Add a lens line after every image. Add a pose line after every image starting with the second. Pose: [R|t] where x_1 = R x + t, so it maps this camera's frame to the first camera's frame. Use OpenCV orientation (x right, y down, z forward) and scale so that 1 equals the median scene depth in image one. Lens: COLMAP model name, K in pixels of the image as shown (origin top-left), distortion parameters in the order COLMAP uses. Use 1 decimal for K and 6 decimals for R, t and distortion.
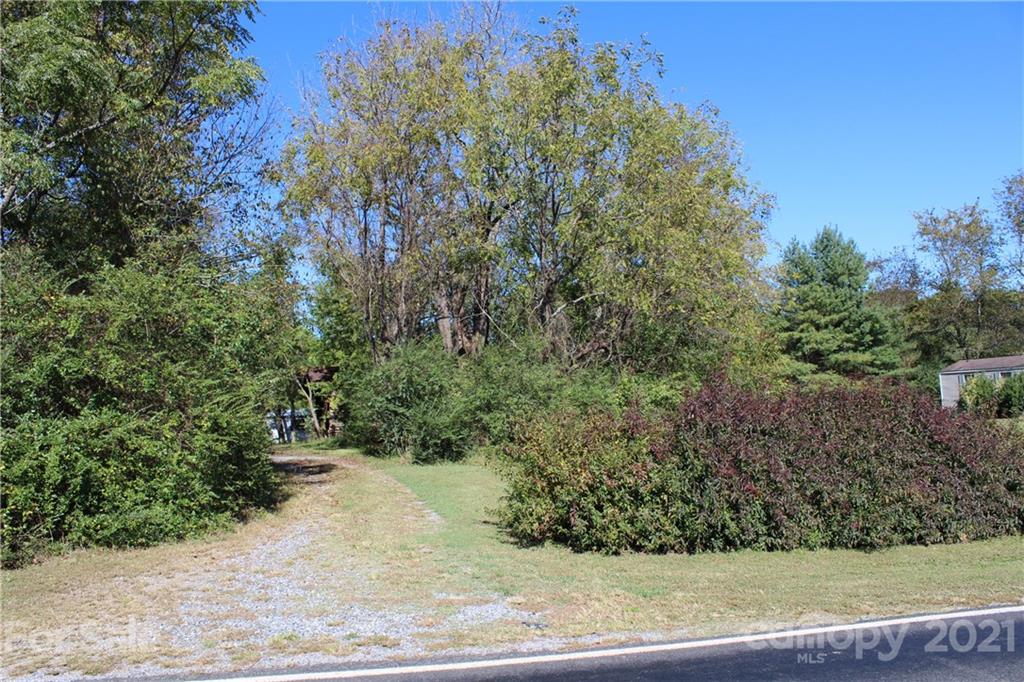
lens RADIAL K [[858.4, 0, 507.9], [0, 858.4, 345.9], [0, 0, 1]] dist [-0.168776, 0.142441]
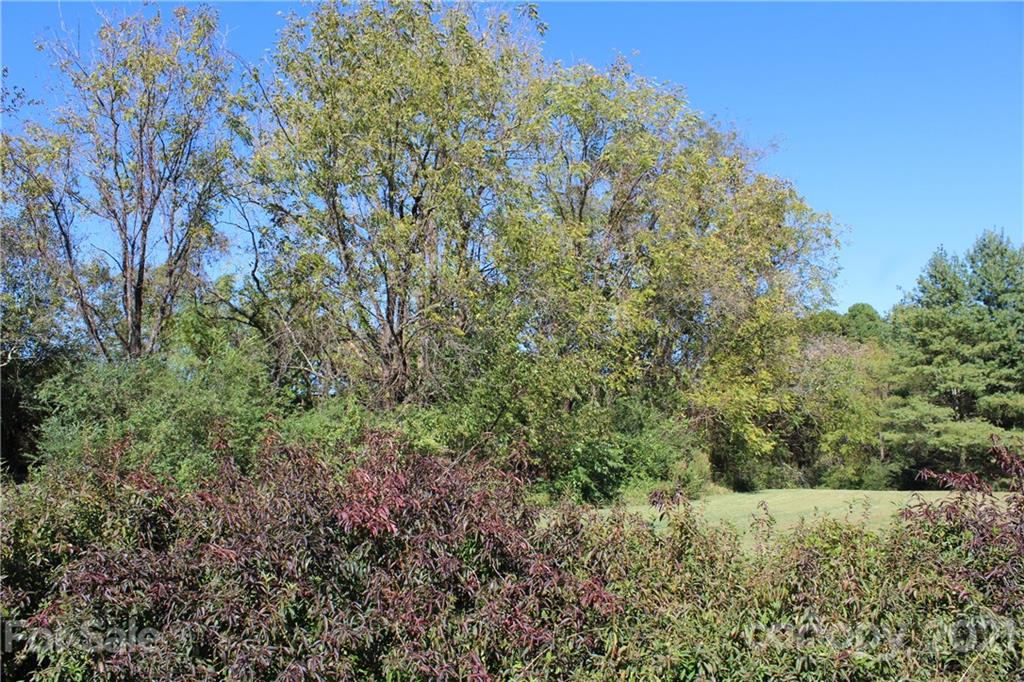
lens RADIAL K [[858.4, 0, 510.7], [0, 858.4, 338.0], [0, 0, 1]] dist [-0.168776, 0.142441]
pose [[0.937348, 0.000791, -0.348394, 0.245489], [-0.020112, 0.998453, -0.051845, 0.004818], [0.347814, 0.055604, 0.935913, 0.150794]]
